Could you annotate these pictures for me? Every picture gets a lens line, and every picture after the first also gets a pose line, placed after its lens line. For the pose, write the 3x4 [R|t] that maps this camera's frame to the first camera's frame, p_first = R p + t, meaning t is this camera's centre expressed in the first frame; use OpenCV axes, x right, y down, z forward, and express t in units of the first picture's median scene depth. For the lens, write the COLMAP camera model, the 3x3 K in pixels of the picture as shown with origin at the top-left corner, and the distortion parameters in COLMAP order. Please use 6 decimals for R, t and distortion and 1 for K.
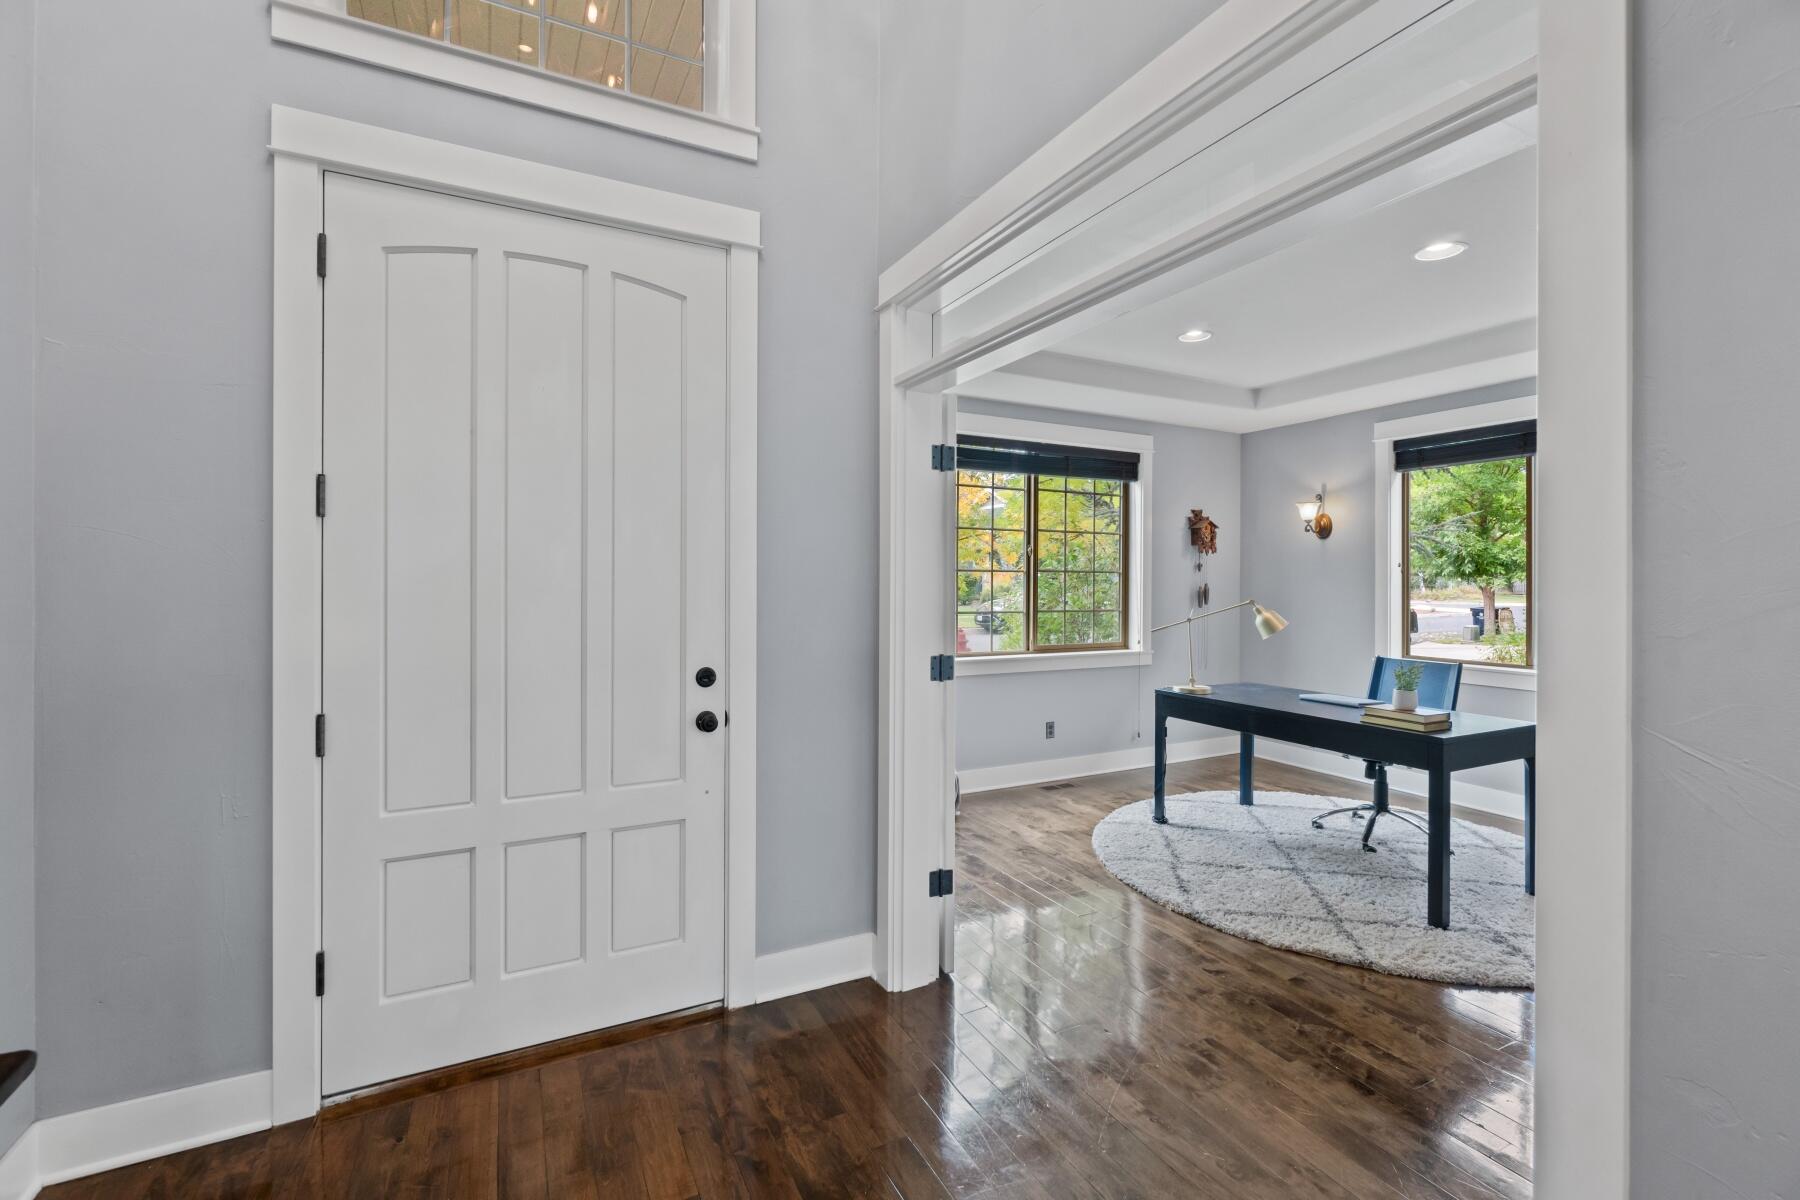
lens RADIAL K [[795.4, 0, 897.8], [0, 795.4, 584.4], [0, 0, 1]] dist [-0.003944, 0.001676]
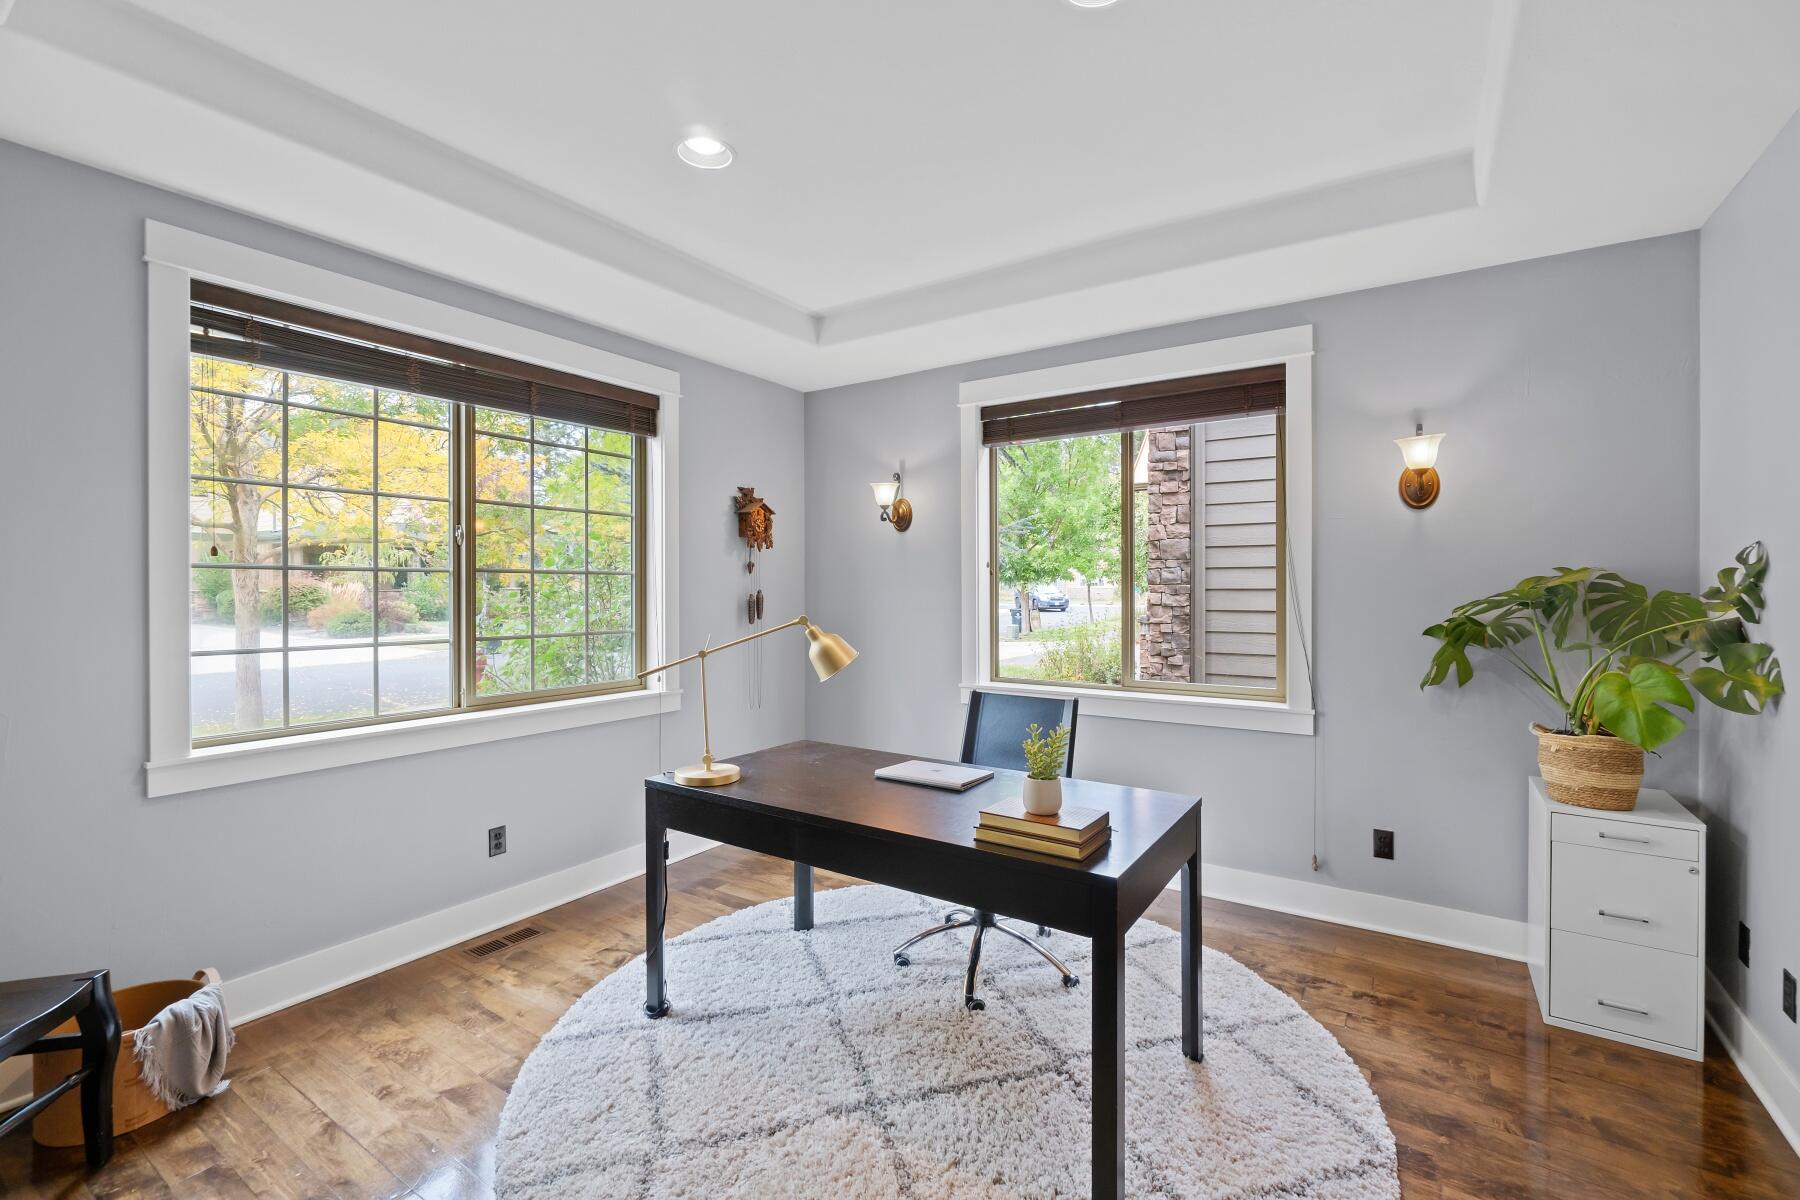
lens RADIAL K [[795.4, 0, 902.2], [0, 795.4, 592.1], [0, 0, 1]] dist [-0.003944, 0.001676]
pose [[0.877174, -0.007615, 0.480113, 0.175545], [0.007048, 0.999971, 0.002983, -0.000378], [-0.480122, 0.000767, 0.877202, 0.344373]]
